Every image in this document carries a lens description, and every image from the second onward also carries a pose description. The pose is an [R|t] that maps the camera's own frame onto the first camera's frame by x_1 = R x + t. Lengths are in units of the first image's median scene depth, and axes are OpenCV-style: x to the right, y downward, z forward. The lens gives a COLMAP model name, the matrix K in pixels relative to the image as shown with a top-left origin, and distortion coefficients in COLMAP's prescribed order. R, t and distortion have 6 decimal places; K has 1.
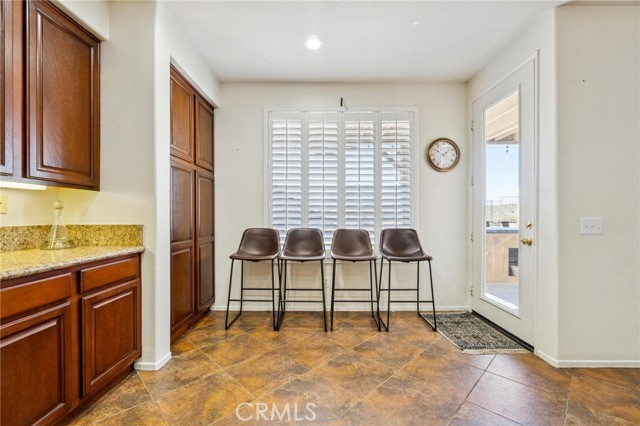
lens RADIAL K [[278.9, 0, 318.7], [0, 278.9, 213.4], [0, 0, 1]] dist [-0.004759, 0.001541]
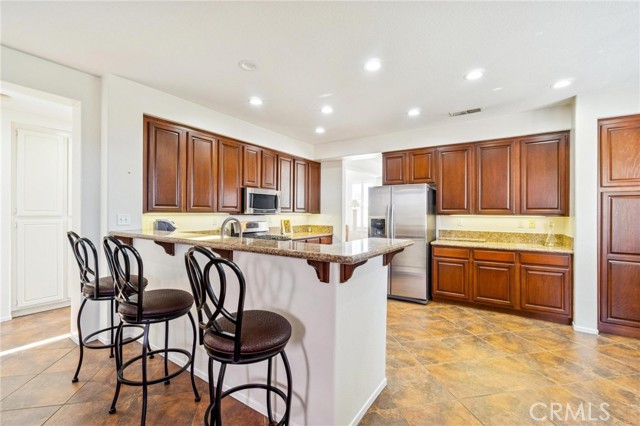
lens RADIAL K [[278.9, 0, 319.9], [0, 278.9, 212.8], [0, 0, 1]] dist [-0.004759, 0.001541]
pose [[-0.552699, -0.003007, -0.833375, 1.813654], [-0.004454, 0.999990, -0.000653, -0.114547], [0.833369, 0.003351, -0.552707, 0.781475]]
